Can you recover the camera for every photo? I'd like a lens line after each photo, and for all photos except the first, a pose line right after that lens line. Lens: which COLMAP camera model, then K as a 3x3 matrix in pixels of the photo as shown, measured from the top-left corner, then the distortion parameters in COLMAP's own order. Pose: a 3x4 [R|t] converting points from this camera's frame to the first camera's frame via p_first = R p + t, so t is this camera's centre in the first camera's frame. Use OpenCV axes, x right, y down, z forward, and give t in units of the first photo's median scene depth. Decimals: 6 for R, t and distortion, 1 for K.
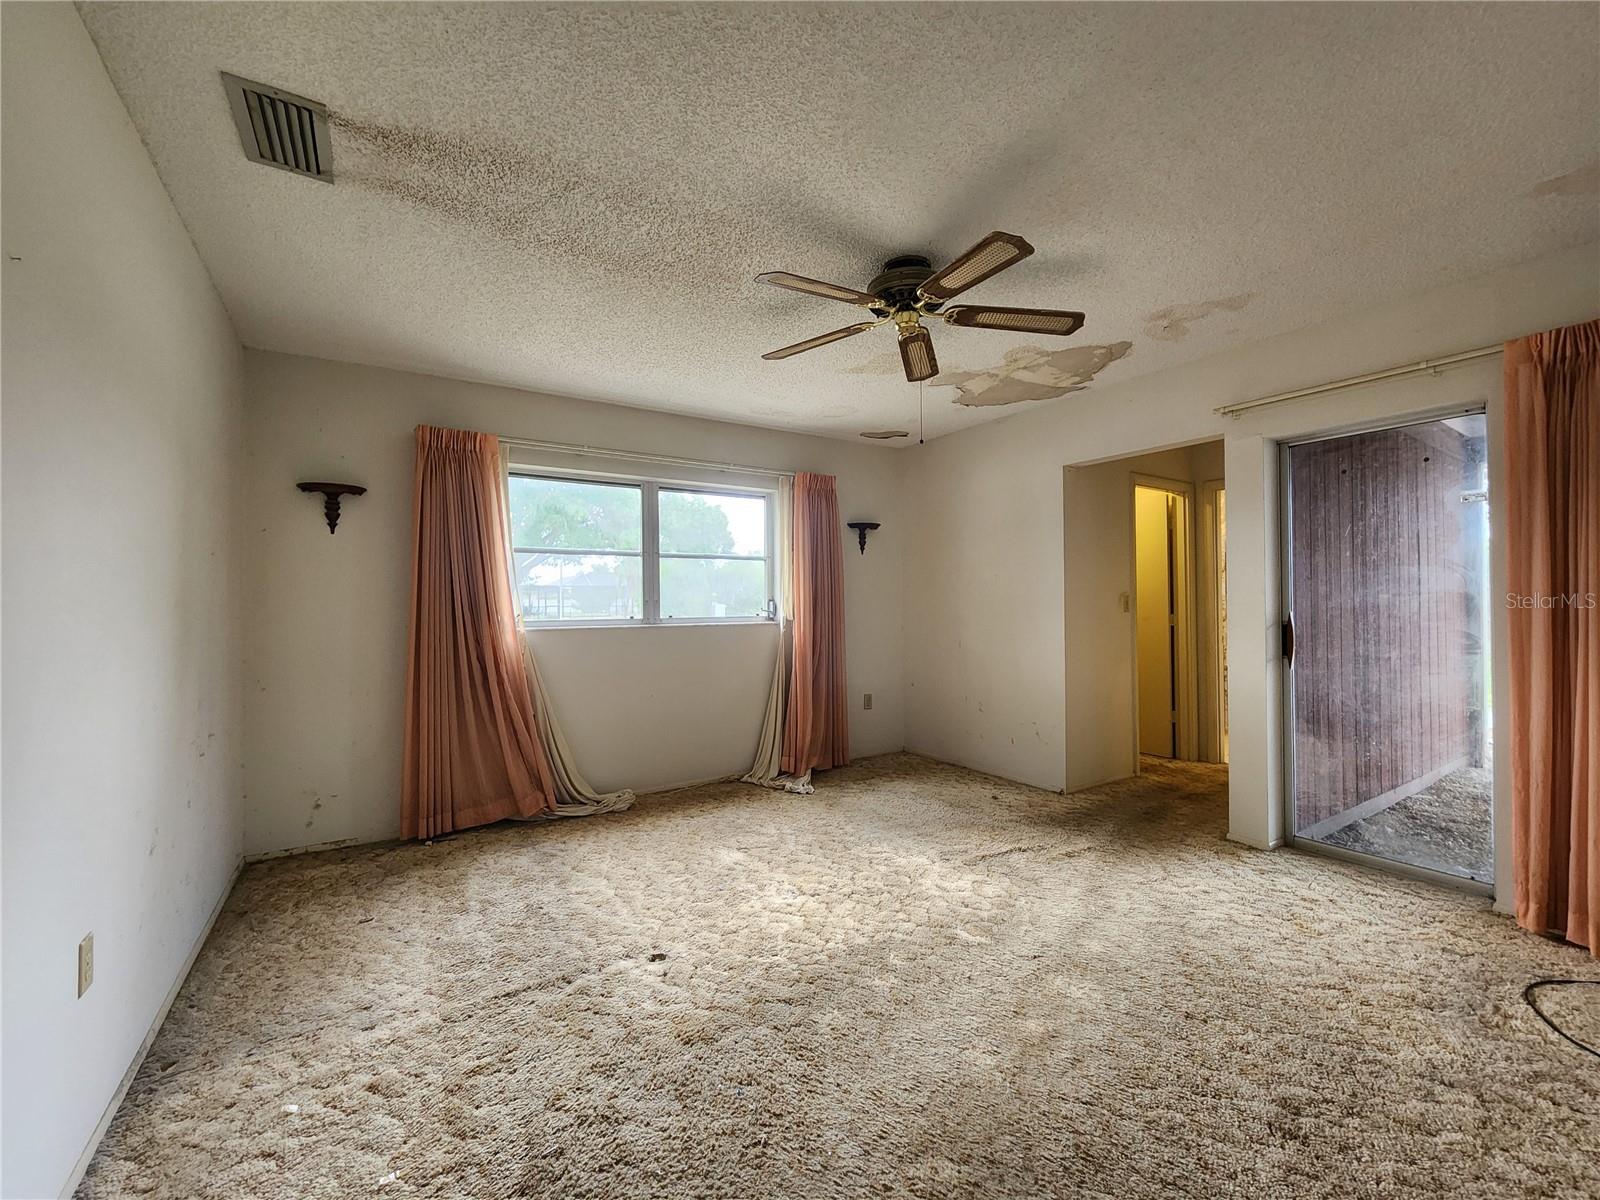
lens RADIAL K [[655.7, 0, 794.6], [0, 655.7, 602.1], [0, 0, 1]] dist [0.001103, -0.000832]
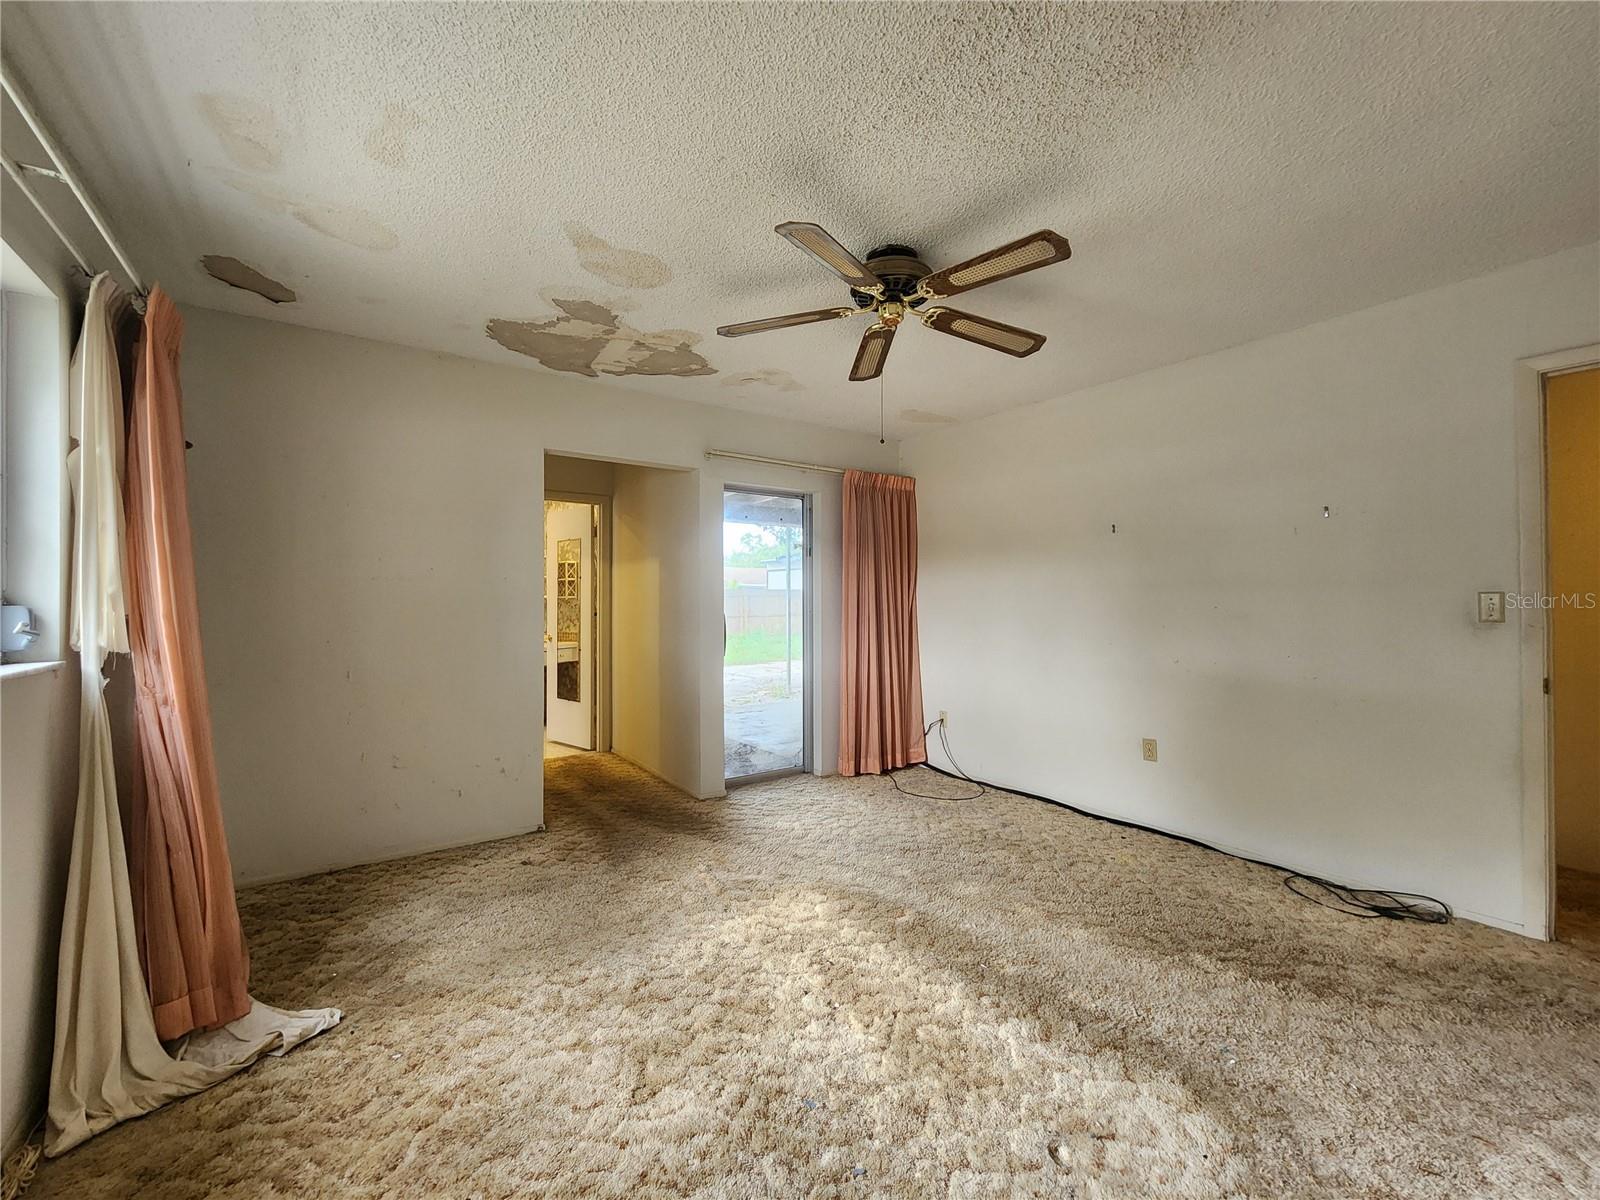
lens RADIAL K [[655.7, 0, 795.2], [0, 655.7, 600.8], [0, 0, 1]] dist [0.001103, -0.000832]
pose [[-0.034695, 0.006240, 0.999378, -0.561603], [0.001024, 0.999980, -0.006208, -0.002854], [-0.999397, 0.000808, -0.034701, 0.848057]]
